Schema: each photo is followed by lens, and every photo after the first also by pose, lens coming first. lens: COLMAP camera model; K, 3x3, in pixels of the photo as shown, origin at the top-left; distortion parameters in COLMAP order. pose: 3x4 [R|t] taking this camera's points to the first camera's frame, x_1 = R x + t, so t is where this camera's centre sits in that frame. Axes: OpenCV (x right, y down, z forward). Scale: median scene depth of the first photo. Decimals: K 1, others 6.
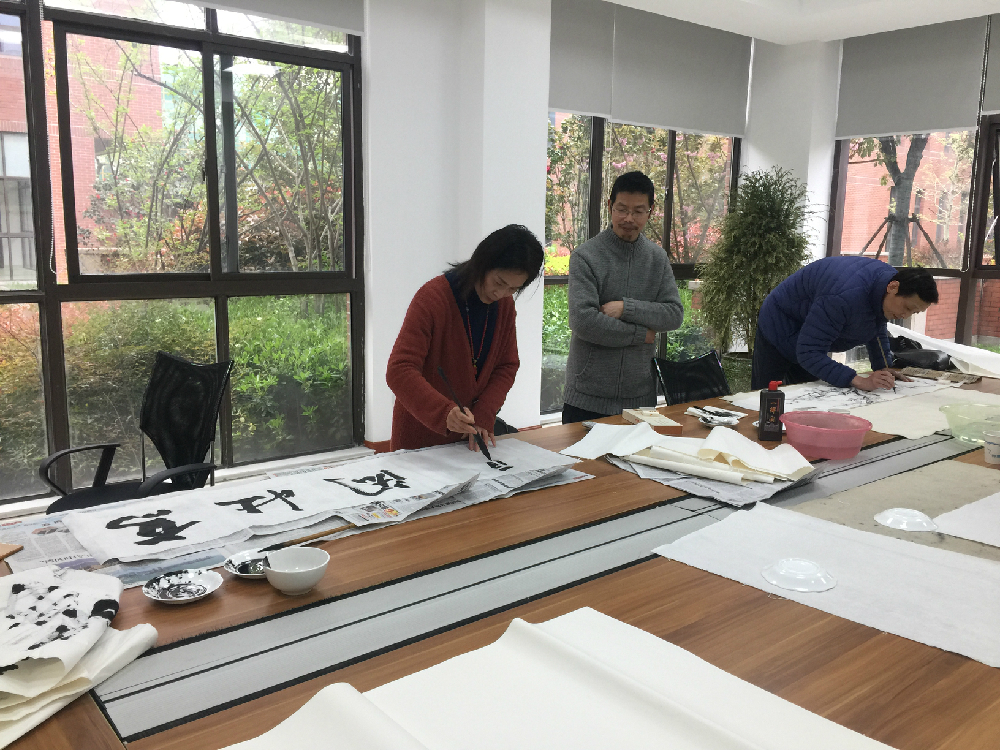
lens RADIAL K [[888.3, 0, 499.4], [0, 888.3, 370.1], [0, 0, 1]] dist [0.119297, -0.172329]
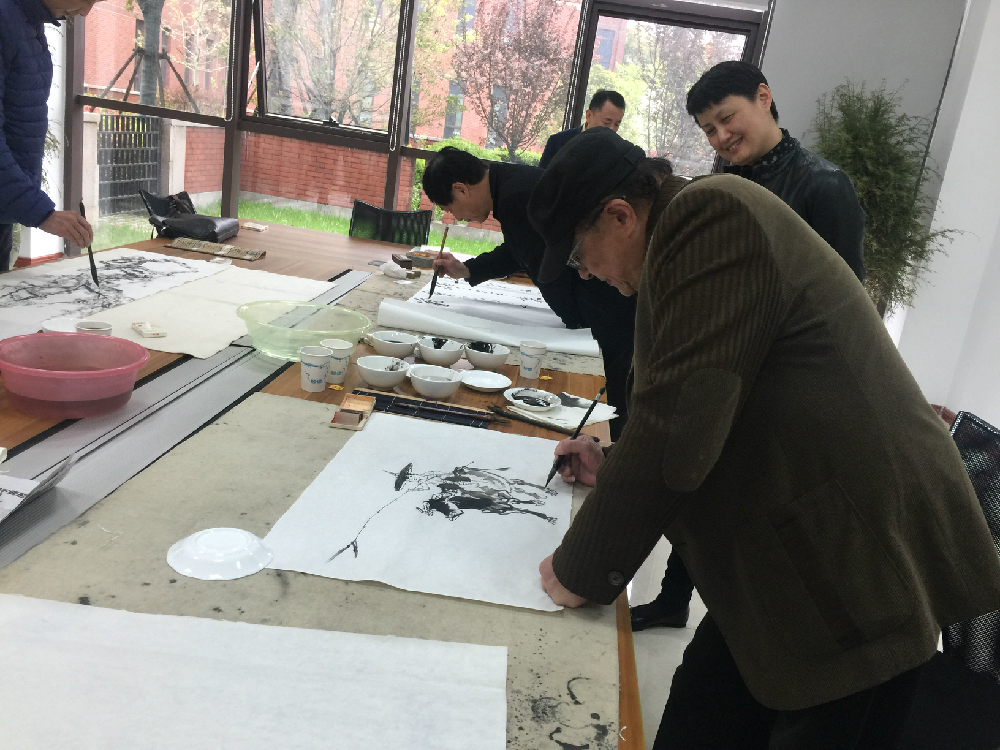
lens RADIAL K [[888.3, 0, 499.4], [0, 888.3, 370.1], [0, 0, 1]] dist [0.119297, -0.172329]
pose [[0.712376, -0.102419, 0.694284, 0.061572], [-0.016012, 0.986664, 0.161979, -0.014587], [-0.701615, -0.126507, 0.701236, 0.158729]]
